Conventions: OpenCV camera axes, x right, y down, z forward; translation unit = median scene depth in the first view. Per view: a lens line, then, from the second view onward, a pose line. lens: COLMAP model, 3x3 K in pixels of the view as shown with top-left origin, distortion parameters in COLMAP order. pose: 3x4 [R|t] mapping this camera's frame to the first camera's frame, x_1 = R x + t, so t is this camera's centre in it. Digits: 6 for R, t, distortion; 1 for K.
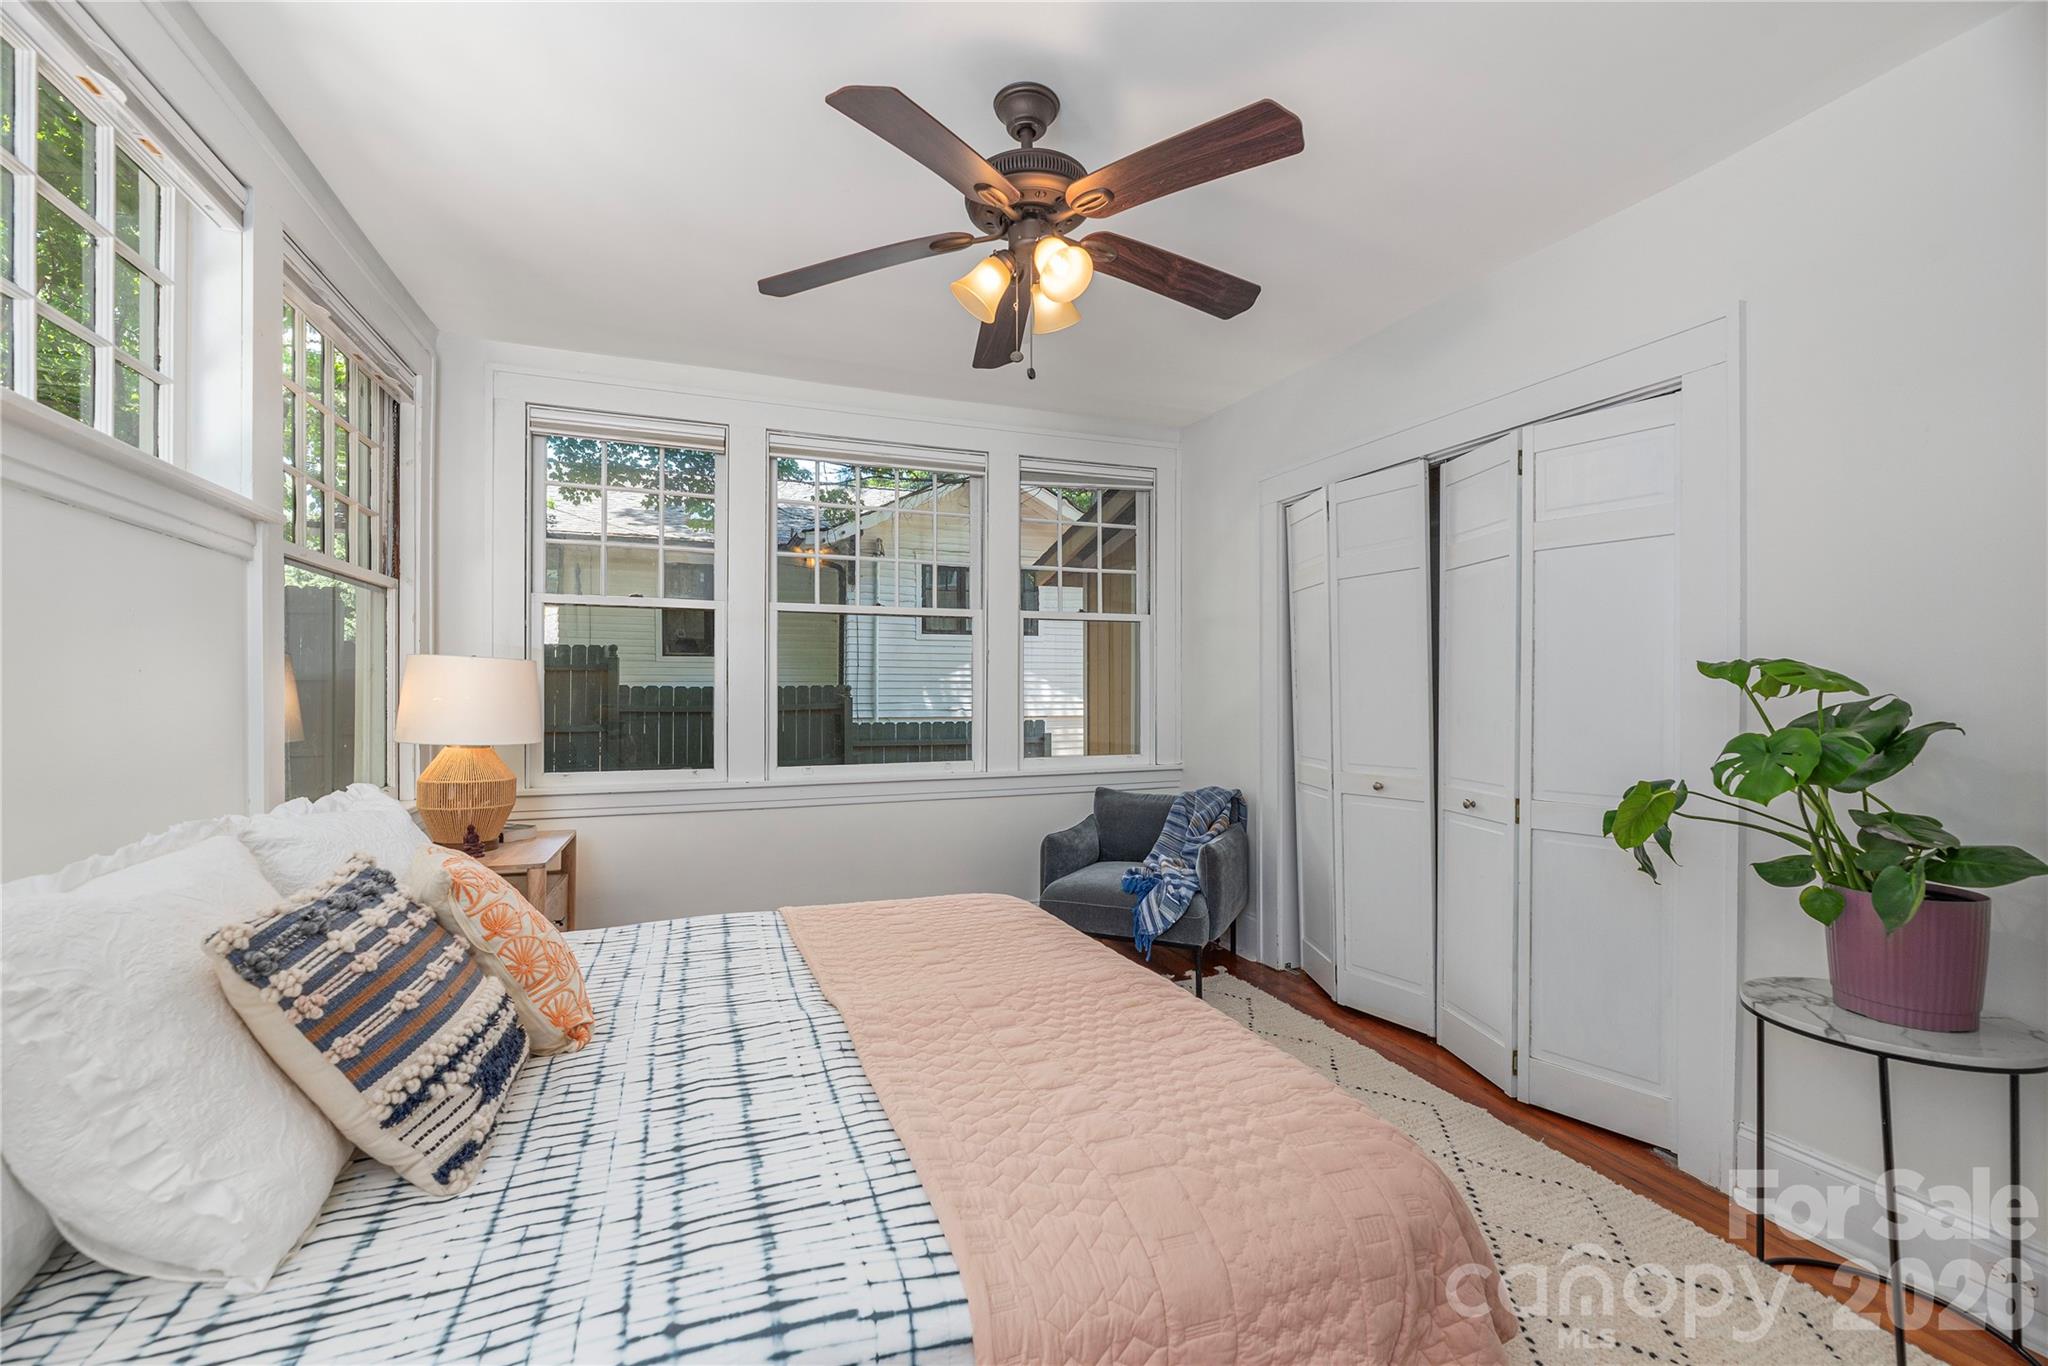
lens RADIAL K [[833.3, 0, 1027.0], [0, 833.3, 691.5], [0, 0, 1]] dist [-0.003882, 0.000472]
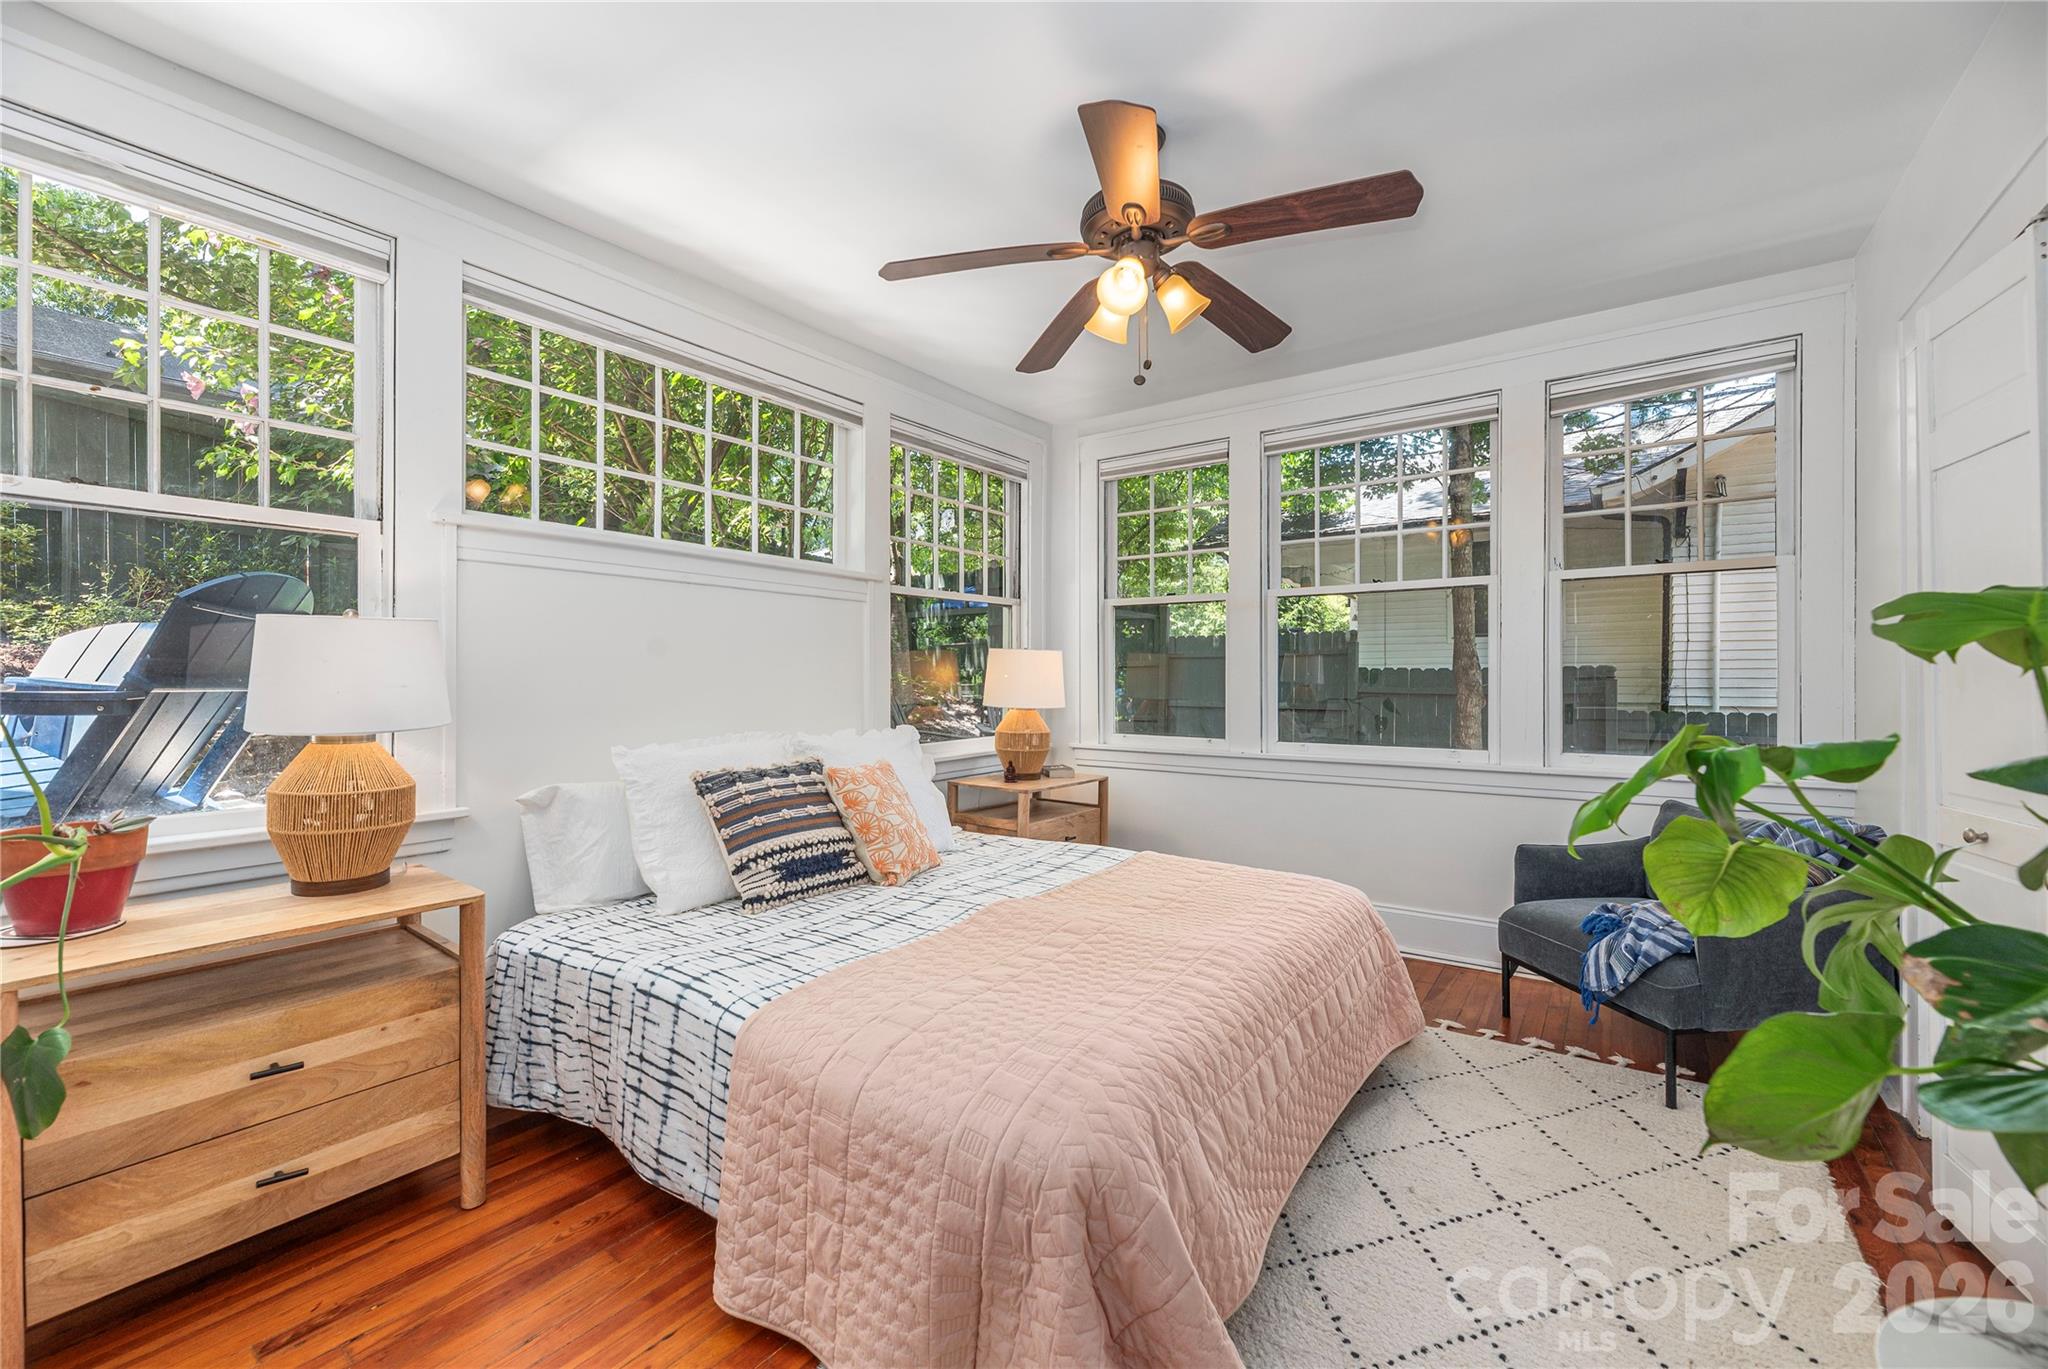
lens RADIAL K [[833.3, 0, 1022.6], [0, 833.3, 677.9], [0, 0, 1]] dist [-0.003882, 0.000472]
pose [[0.549634, 0.001851, -0.835403, 1.130210], [0.002053, 0.999992, 0.003566, 0.009653], [0.835403, -0.003675, 0.549626, 0.354335]]
